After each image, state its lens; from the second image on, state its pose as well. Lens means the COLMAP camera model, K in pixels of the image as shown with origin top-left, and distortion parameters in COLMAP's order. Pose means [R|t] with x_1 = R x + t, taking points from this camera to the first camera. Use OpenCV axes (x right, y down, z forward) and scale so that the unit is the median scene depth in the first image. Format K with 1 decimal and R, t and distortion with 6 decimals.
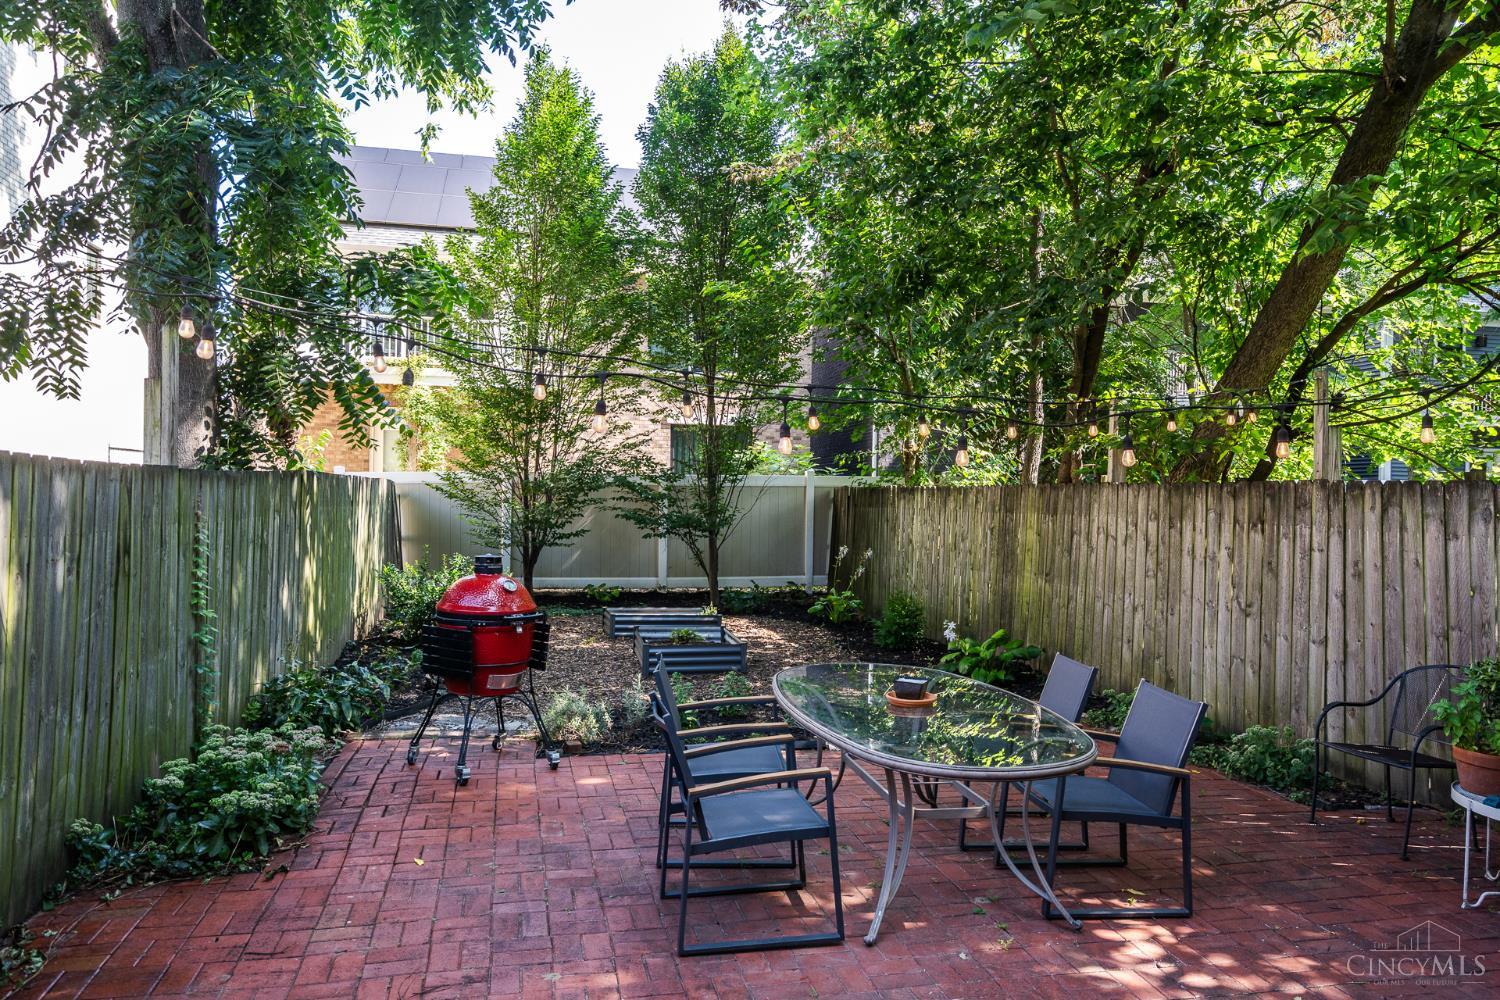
lens RADIAL K [[1013.6, 0, 758.3], [0, 1013.6, 490.4], [0, 0, 1]] dist [0.005605, 0.006224]
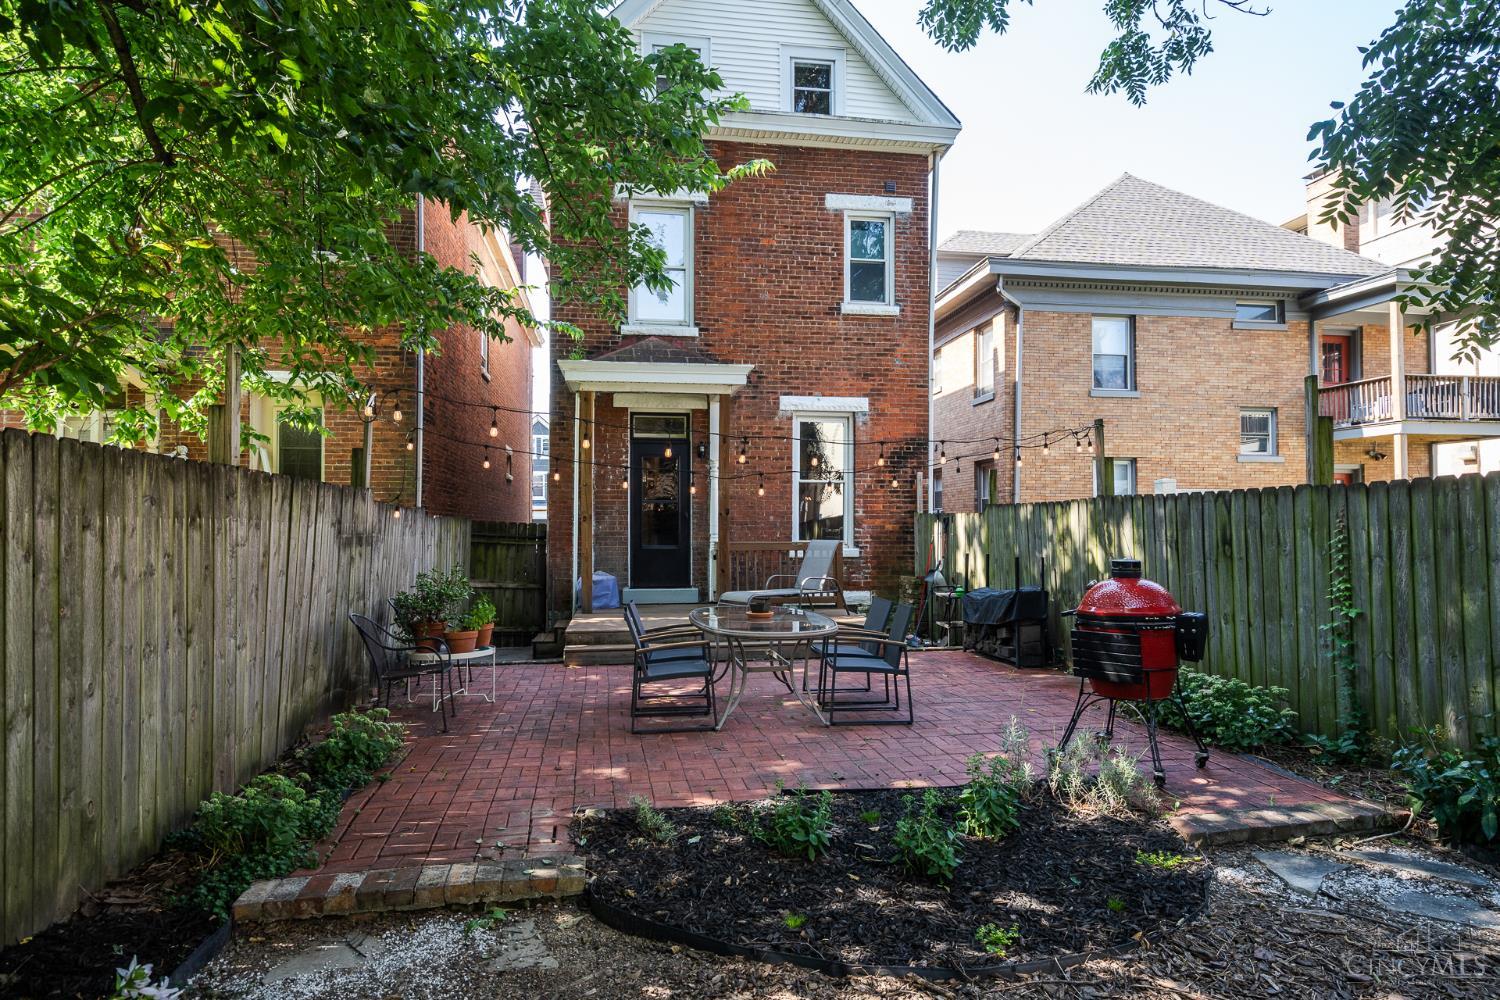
lens RADIAL K [[862.3, 0, 745.0], [0, 862.3, 495.7], [0, 0, 1]] dist [0.017420, -0.000464]
pose [[-0.996566, -0.014976, 0.081434, 0.035388], [-0.018354, 0.998995, -0.040886, 0.029310], [-0.080740, -0.042240, -0.995840, 1.307843]]
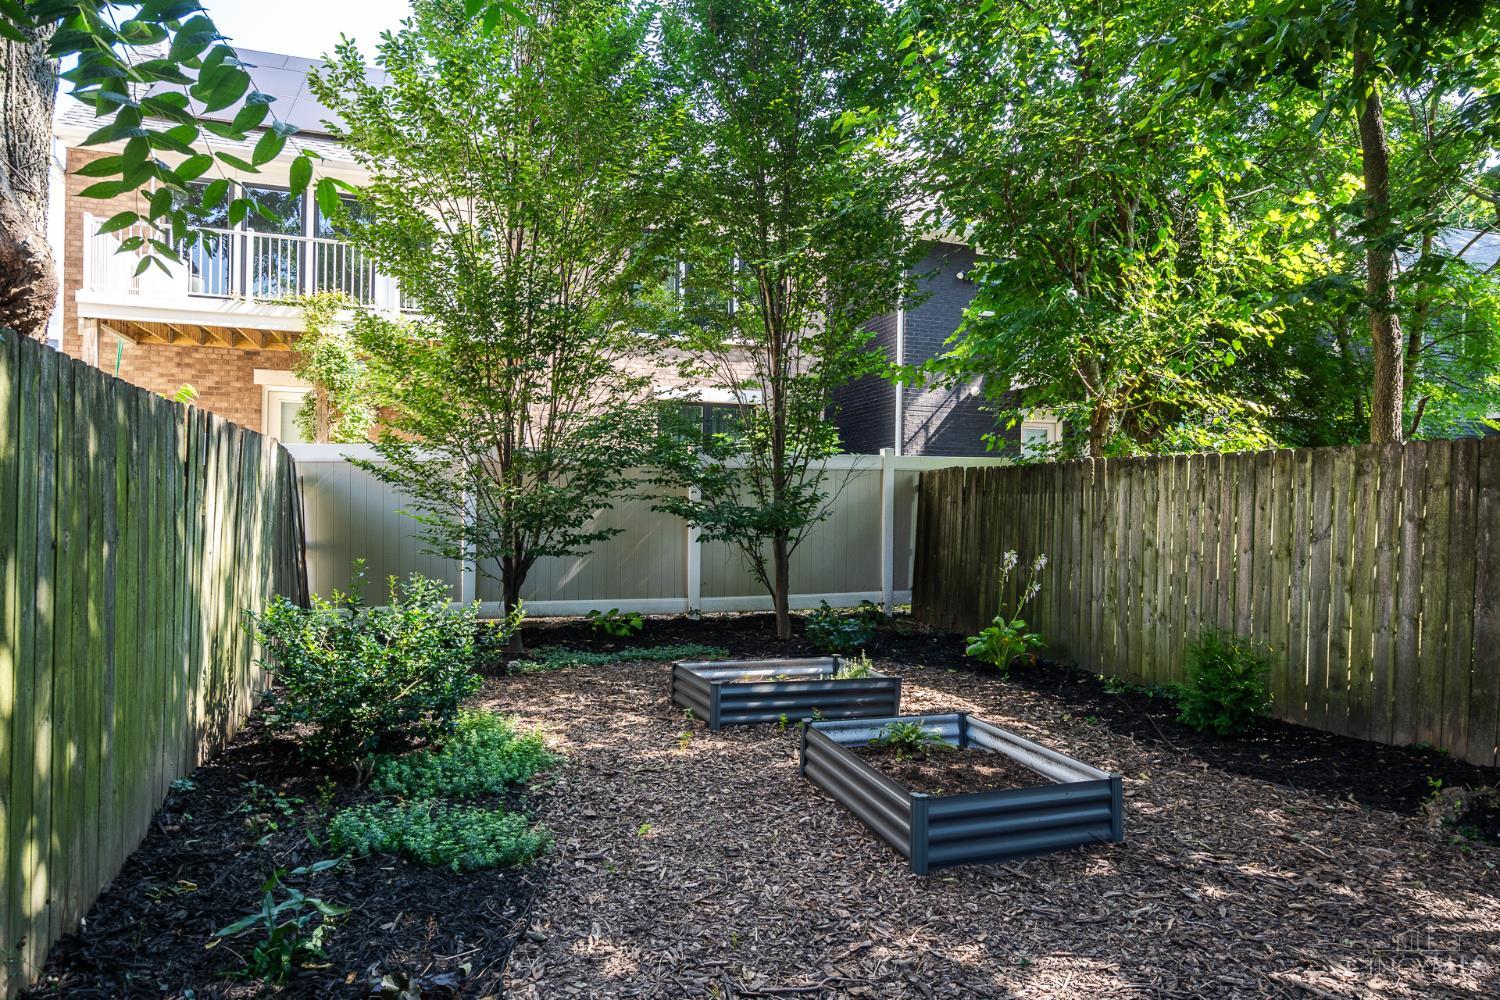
lens RADIAL K [[922.4, 0, 741.9], [0, 922.4, 502.7], [0, 0, 1]] dist [0.000839, 0.000680]
pose [[0.994792, -0.005011, 0.101798, -0.236269], [0.004330, 0.999967, 0.006913, 0.029340], [-0.101830, -0.006436, 0.994781, 0.673623]]
